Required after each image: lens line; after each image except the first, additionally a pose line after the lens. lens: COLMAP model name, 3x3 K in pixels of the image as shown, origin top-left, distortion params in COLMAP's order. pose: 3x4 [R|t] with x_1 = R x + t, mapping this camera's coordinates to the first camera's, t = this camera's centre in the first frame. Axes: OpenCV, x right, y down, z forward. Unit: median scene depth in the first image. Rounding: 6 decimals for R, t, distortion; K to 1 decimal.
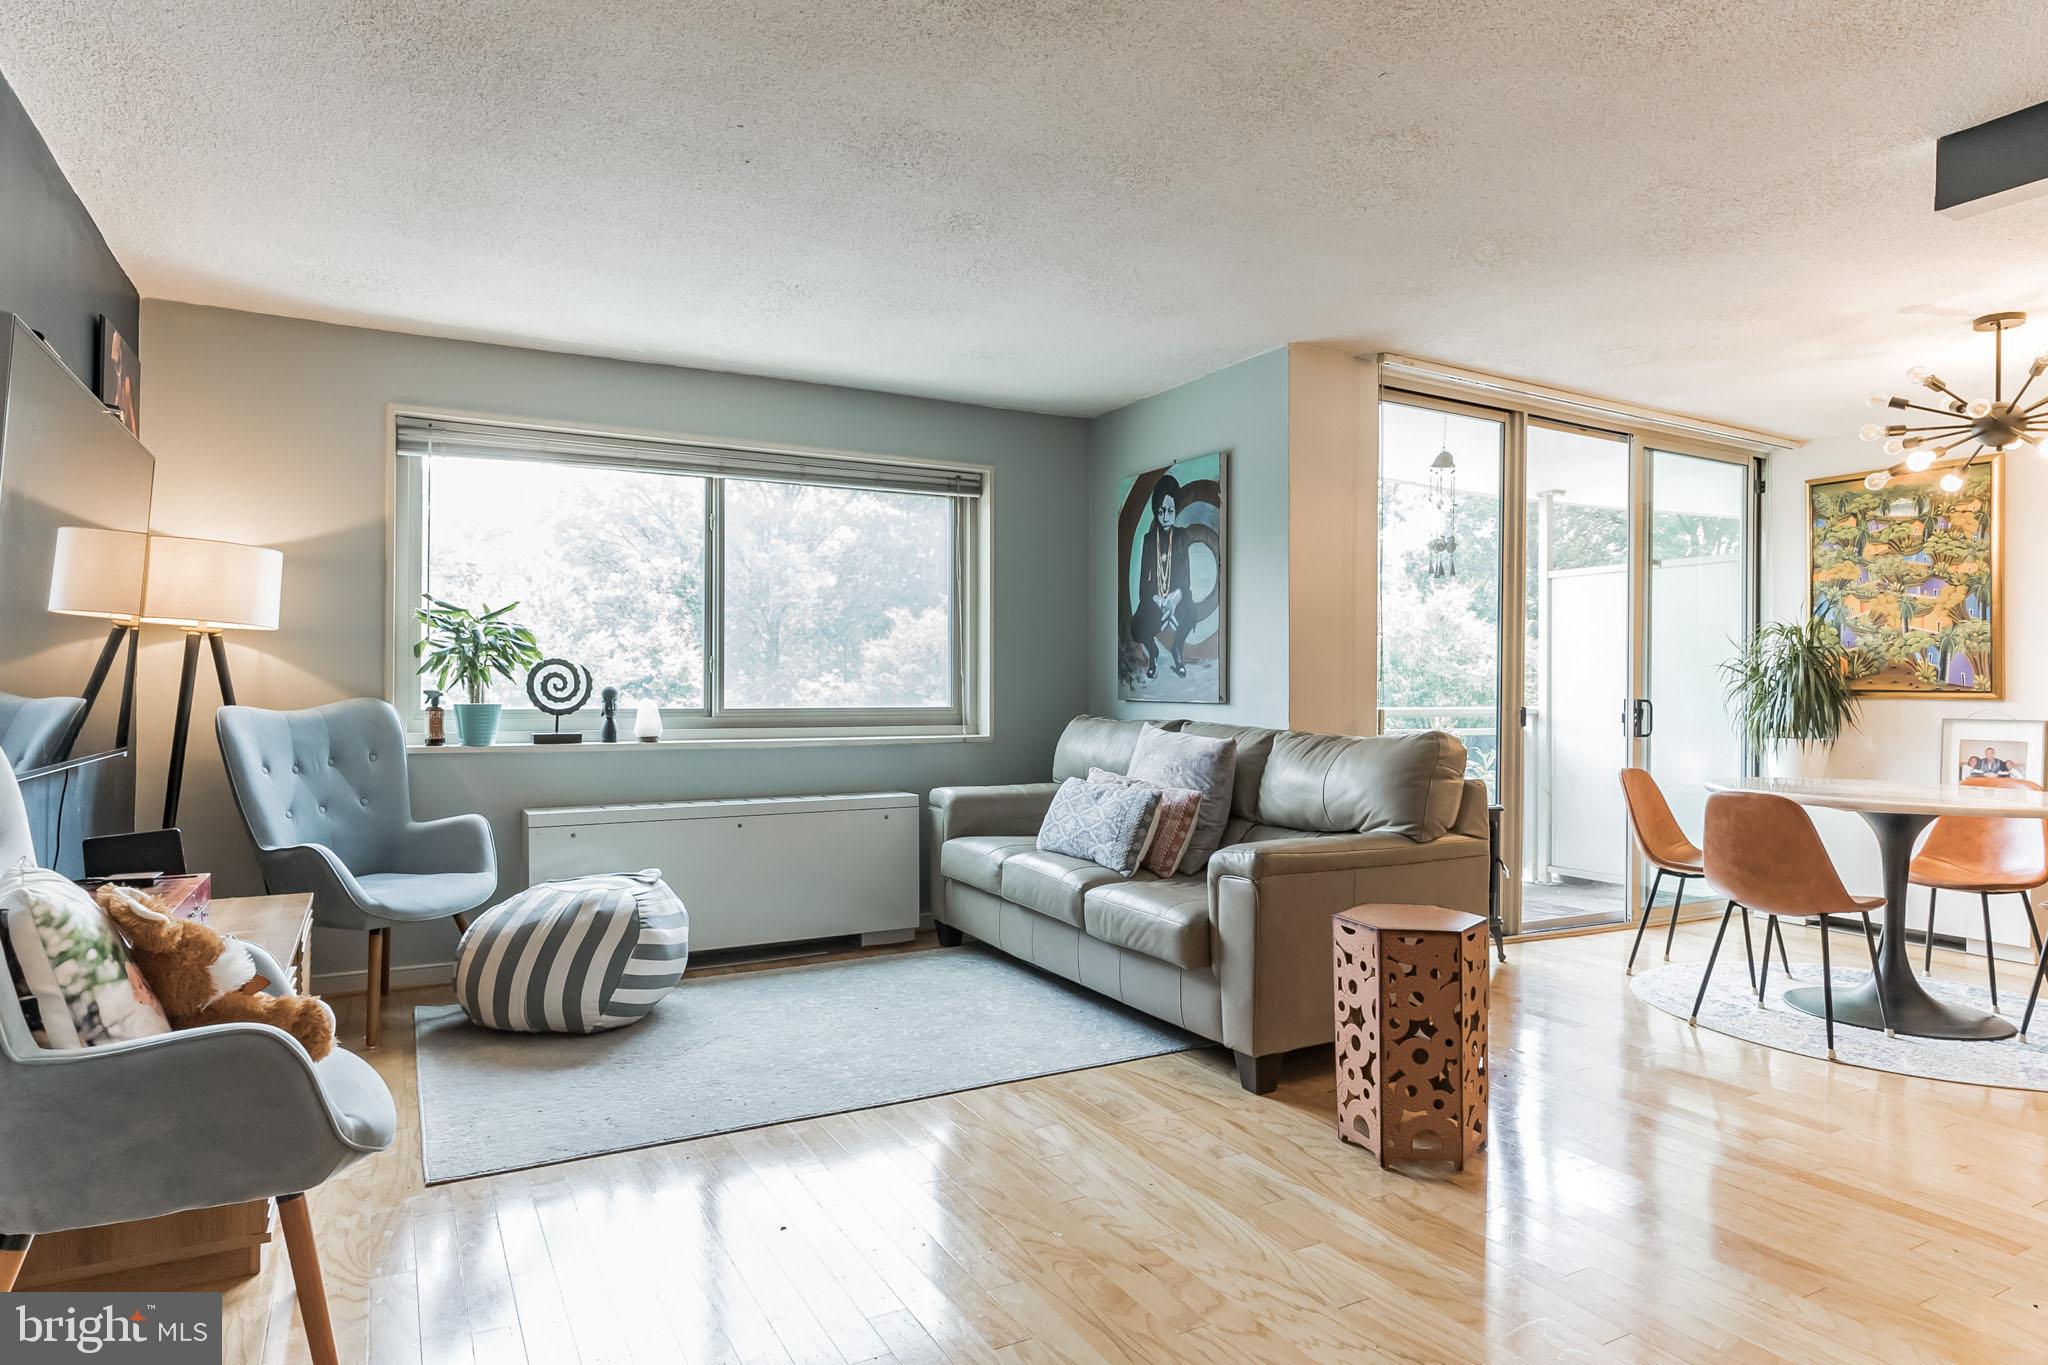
lens RADIAL K [[1171.3, 0, 1017.1], [0, 1171.3, 682.3], [0, 0, 1]] dist [-0.002267, 0.001768]
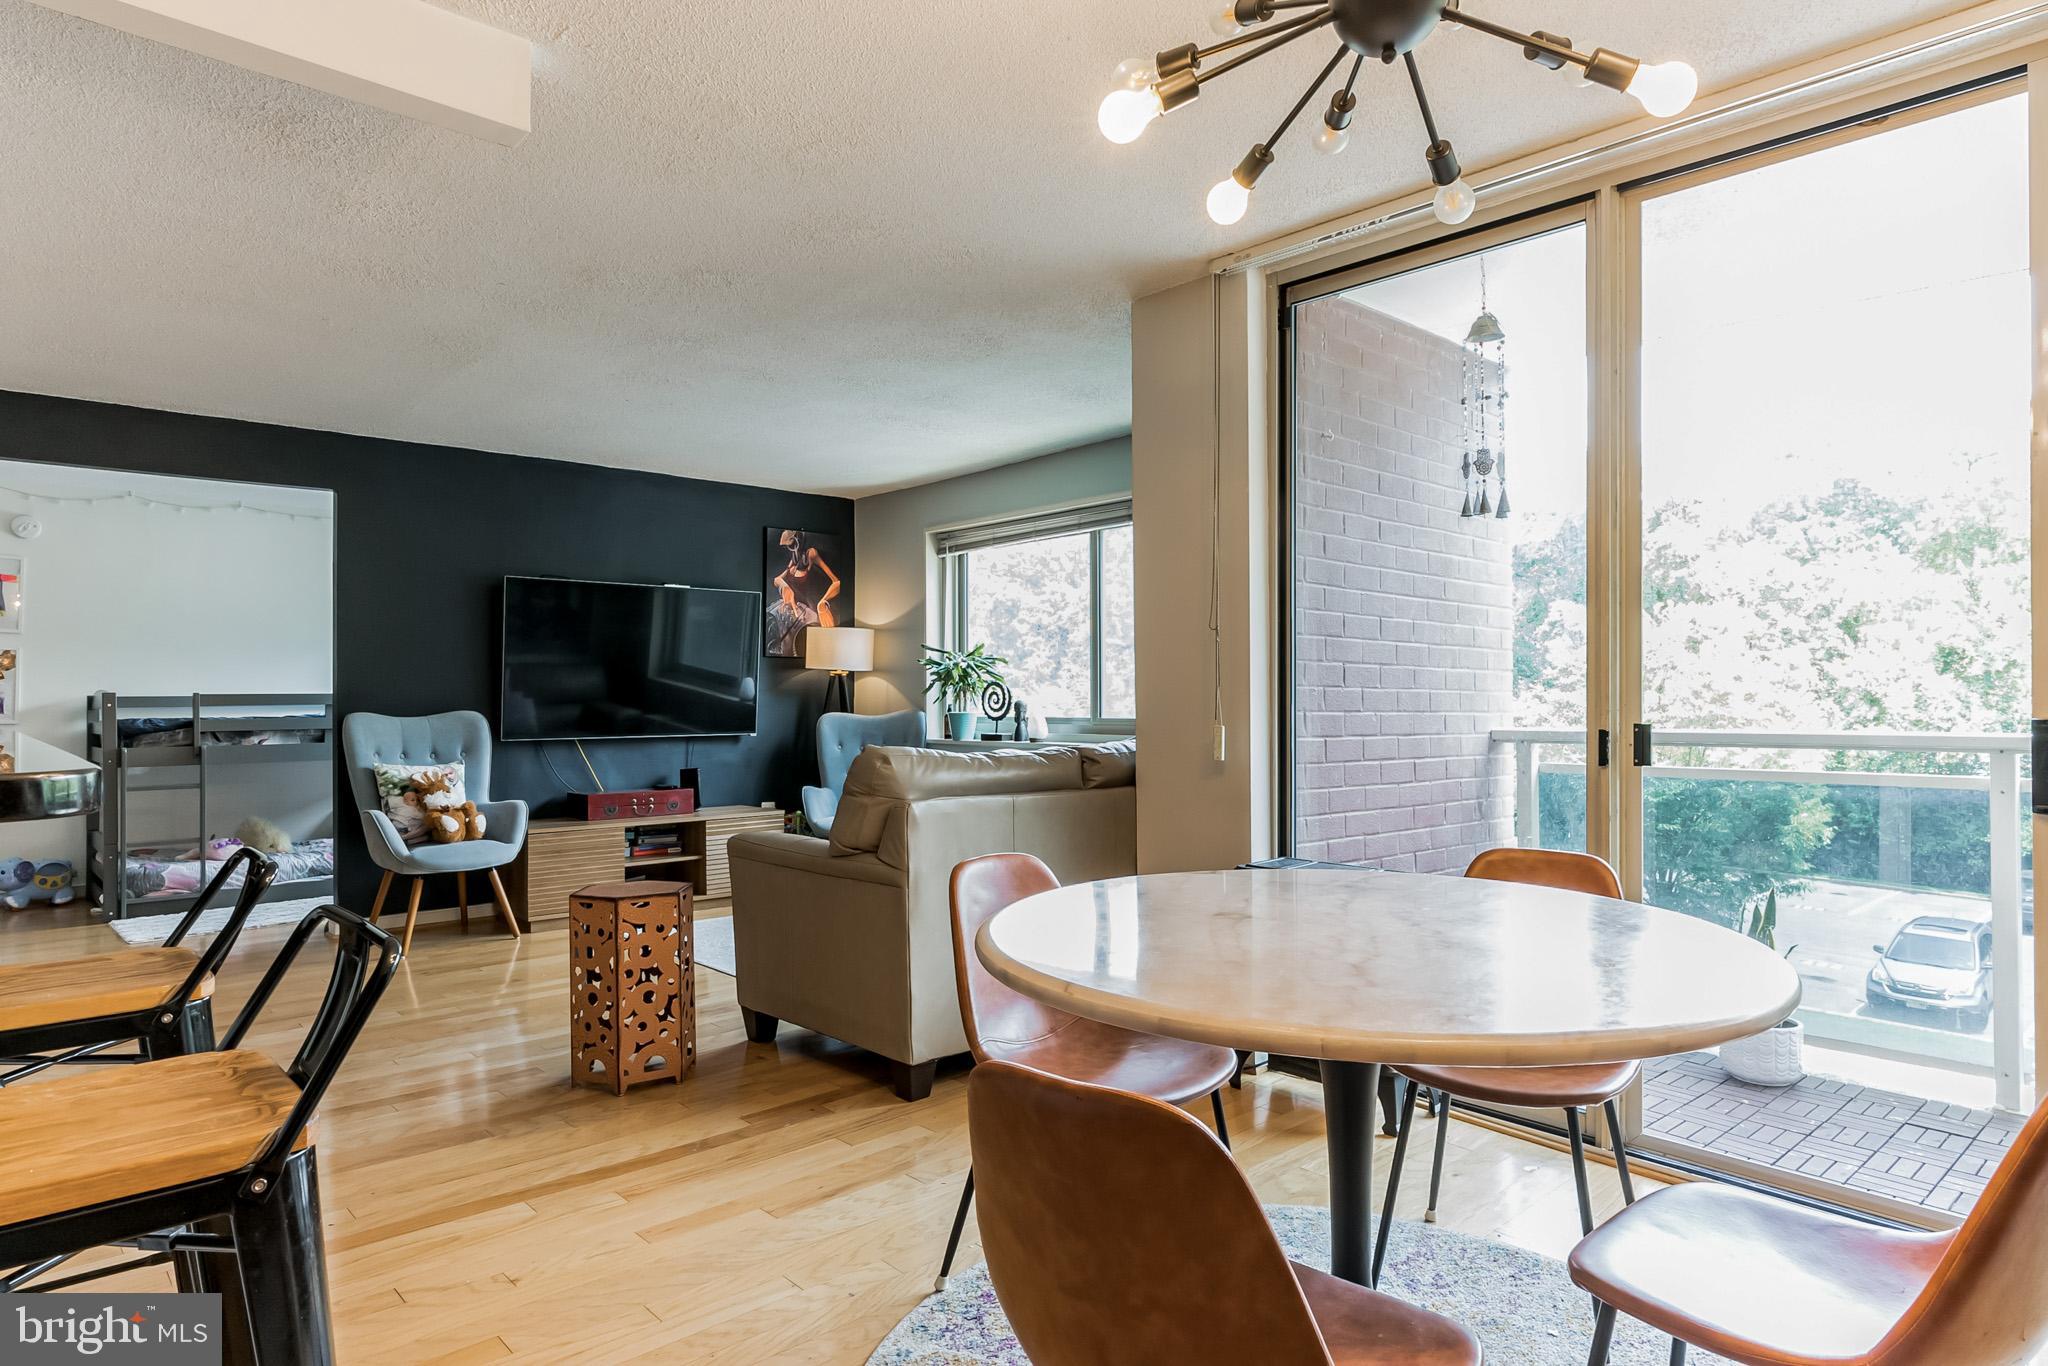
lens RADIAL K [[1171.3, 0, 1017.9], [0, 1171.3, 688.4], [0, 0, 1]] dist [-0.002267, 0.001768]
pose [[0.241642, -0.015820, -0.970236, 0.889265], [0.005275, 0.999874, -0.014989, 0.008821], [0.970351, -0.001496, 0.241695, 0.602164]]
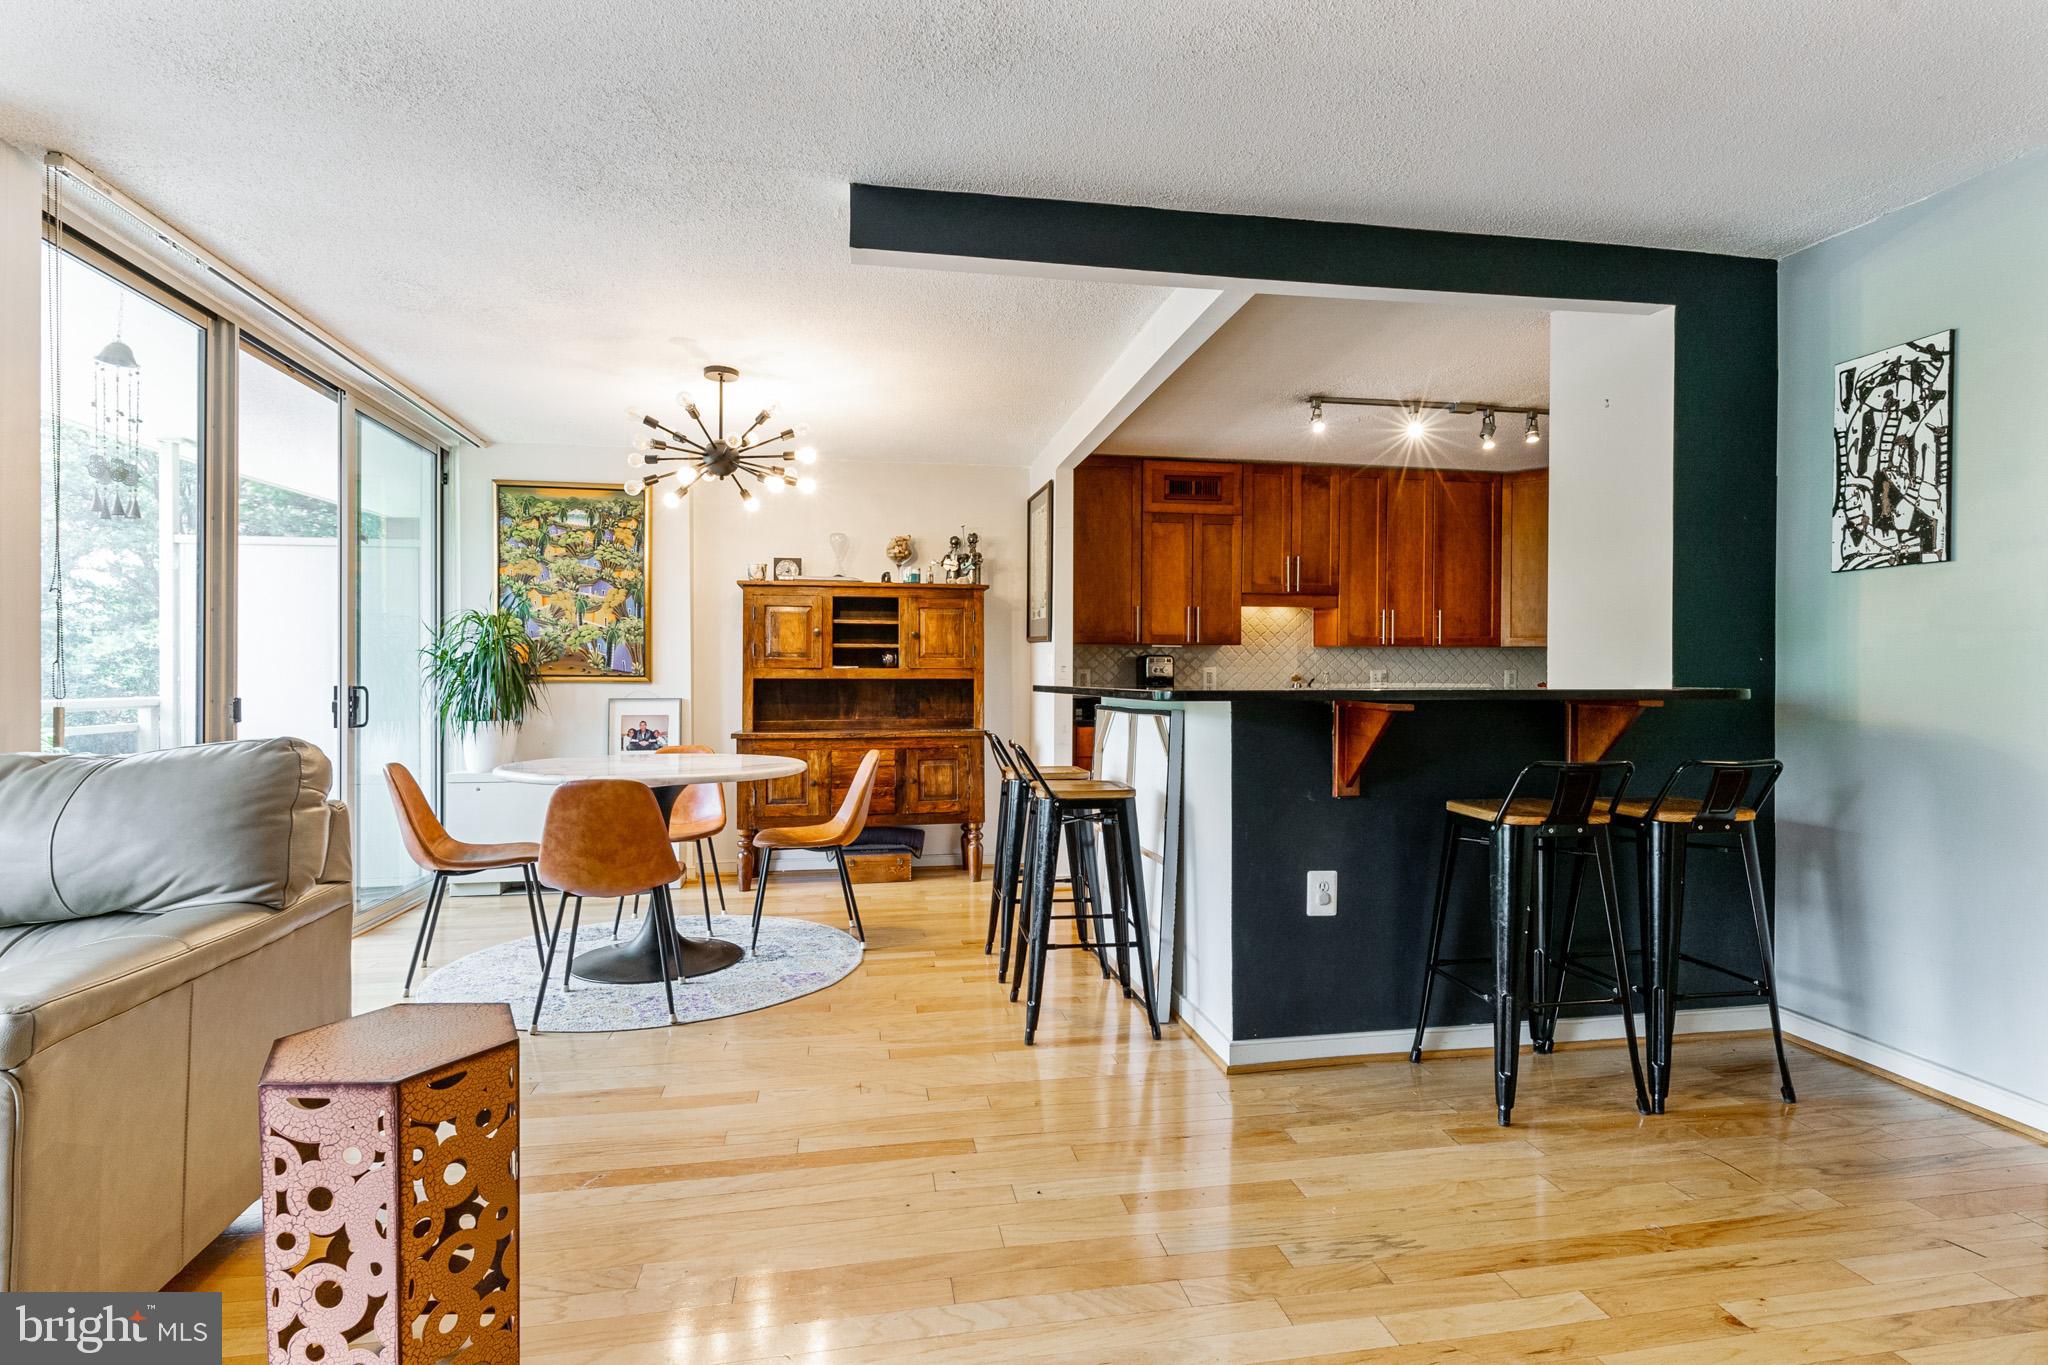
lens RADIAL K [[979.2, 0, 1030.6], [0, 979.2, 680.6], [0, 0, 1]] dist [-0.003614, -0.000707]
pose [[0.308488, -0.008761, 0.951188, -0.029864], [-0.002625, 0.999946, 0.010061, 0.001402], [-0.951225, -0.005601, 0.308448, 0.284323]]
